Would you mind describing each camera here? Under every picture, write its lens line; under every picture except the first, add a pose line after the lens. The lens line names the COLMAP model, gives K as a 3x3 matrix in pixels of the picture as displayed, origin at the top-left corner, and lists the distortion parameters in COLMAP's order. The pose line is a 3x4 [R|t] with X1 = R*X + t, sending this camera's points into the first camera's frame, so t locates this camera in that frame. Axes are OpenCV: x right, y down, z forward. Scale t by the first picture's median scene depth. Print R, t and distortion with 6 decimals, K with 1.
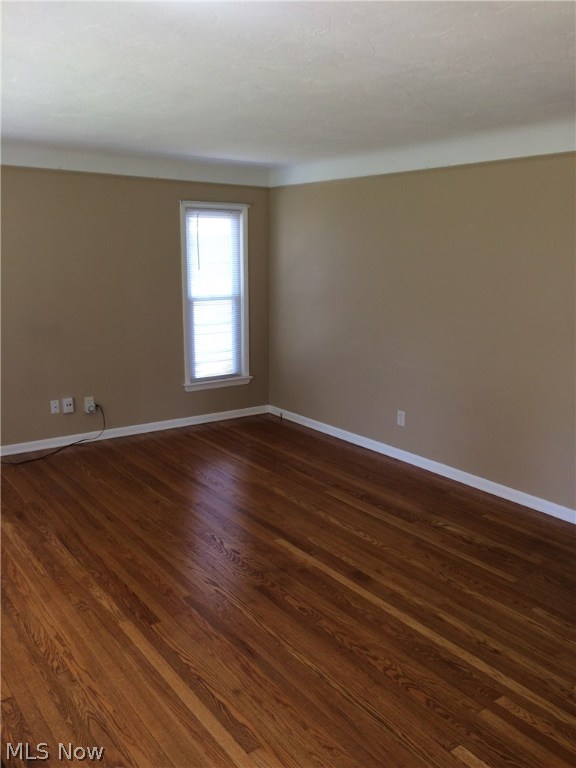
lens RADIAL K [[653.5, 0, 289.7], [0, 653.5, 384.1], [0, 0, 1]] dist [0.039945, -0.056457]
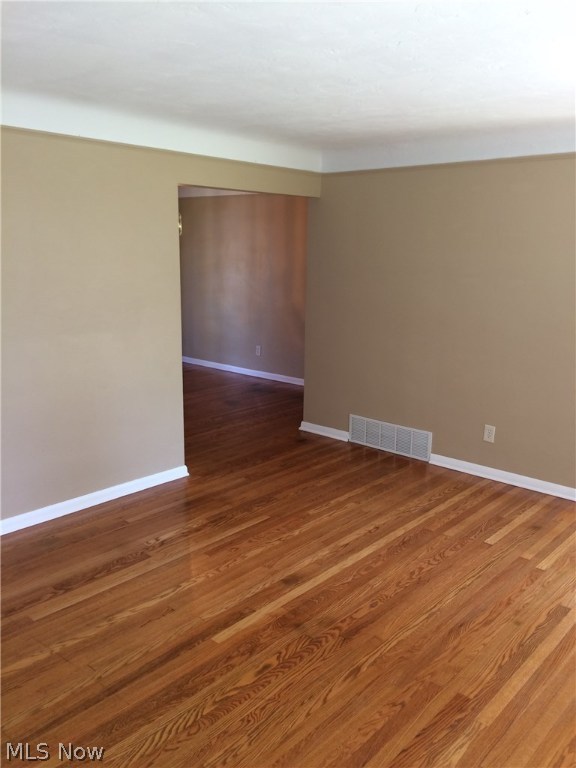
lens RADIAL K [[653.5, 0, 289.9], [0, 653.5, 383.2], [0, 0, 1]] dist [0.039945, -0.056457]
pose [[-0.206882, -0.223432, 0.952512, -0.811543], [0.184367, 0.947228, 0.262236, -0.257628], [-0.960838, 0.229864, -0.154771, 1.169356]]
